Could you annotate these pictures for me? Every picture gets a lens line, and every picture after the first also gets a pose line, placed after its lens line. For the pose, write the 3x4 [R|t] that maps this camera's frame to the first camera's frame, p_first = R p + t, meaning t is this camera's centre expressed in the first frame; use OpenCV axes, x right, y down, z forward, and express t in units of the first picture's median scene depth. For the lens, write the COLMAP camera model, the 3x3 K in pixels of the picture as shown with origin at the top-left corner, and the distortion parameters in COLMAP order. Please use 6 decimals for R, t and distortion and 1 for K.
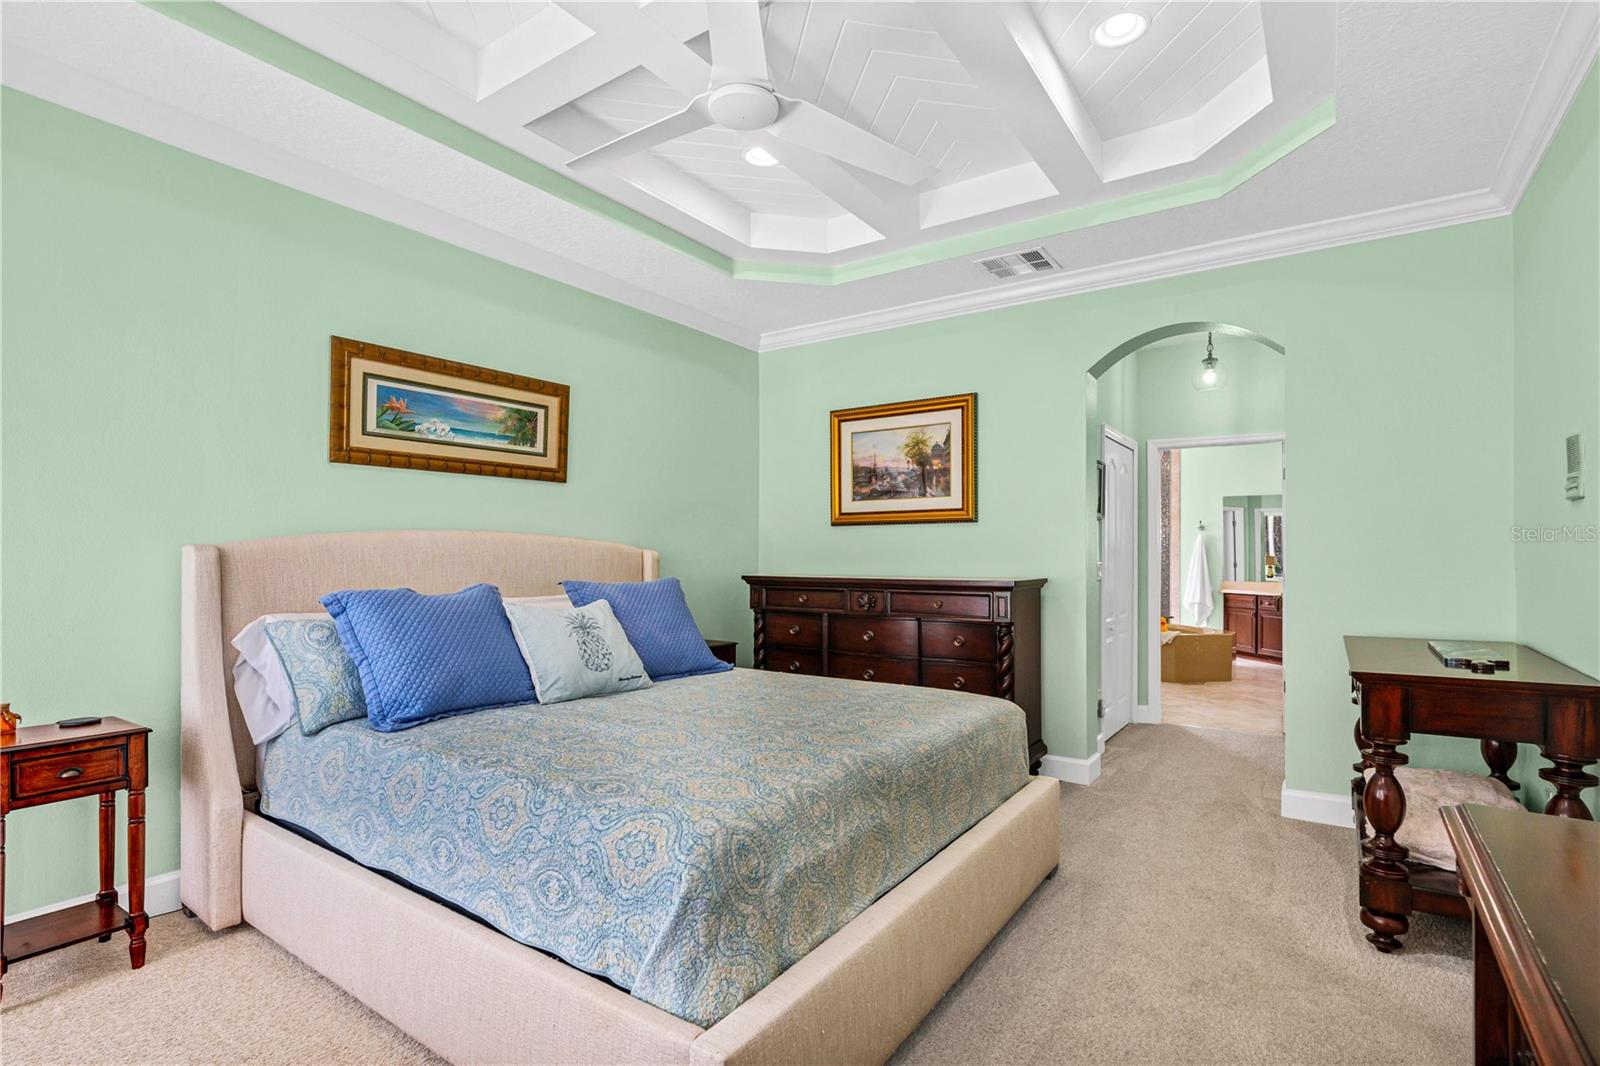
lens RADIAL K [[743.6, 0, 796.9], [0, 743.6, 553.2], [0, 0, 1]] dist [-0.010578, -0.000137]
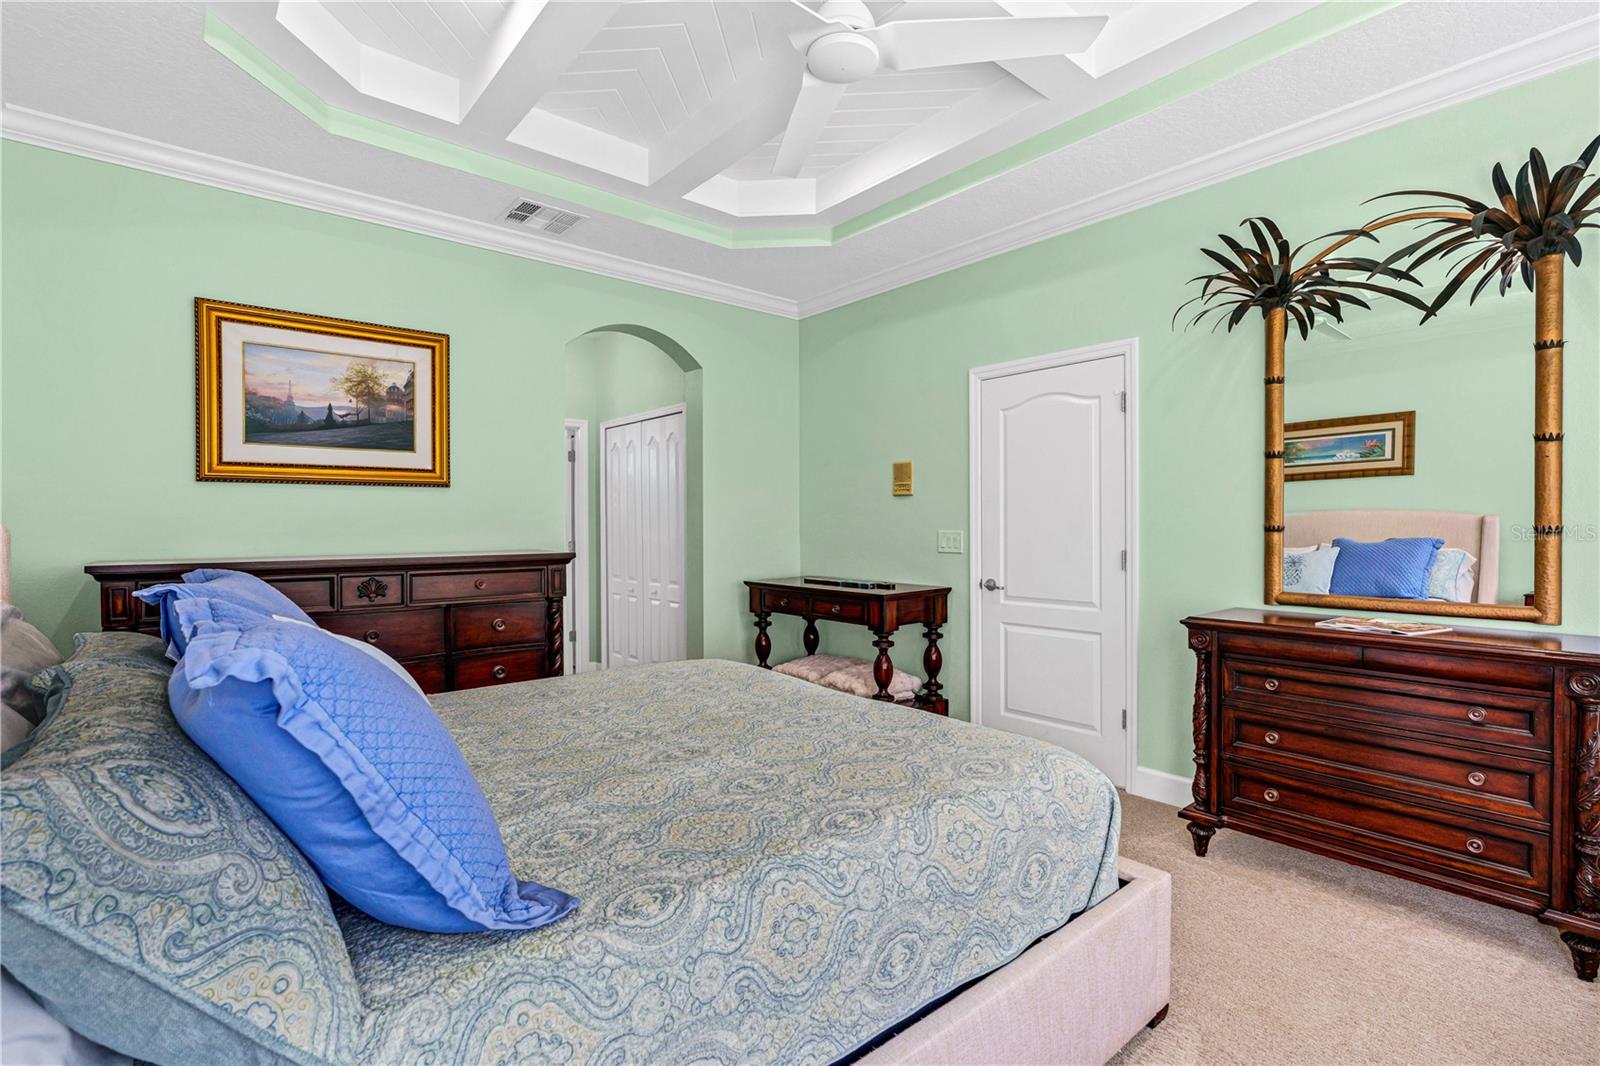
lens RADIAL K [[766.6, 0, 805.1], [0, 766.6, 534.2], [0, 0, 1]] dist [-0.024865, 0.000200]
pose [[0.255983, -0.011954, 0.966607, -1.190553], [0.003412, 0.999928, 0.011462, 0.007506], [-0.966675, 0.000364, 0.256005, 0.920207]]
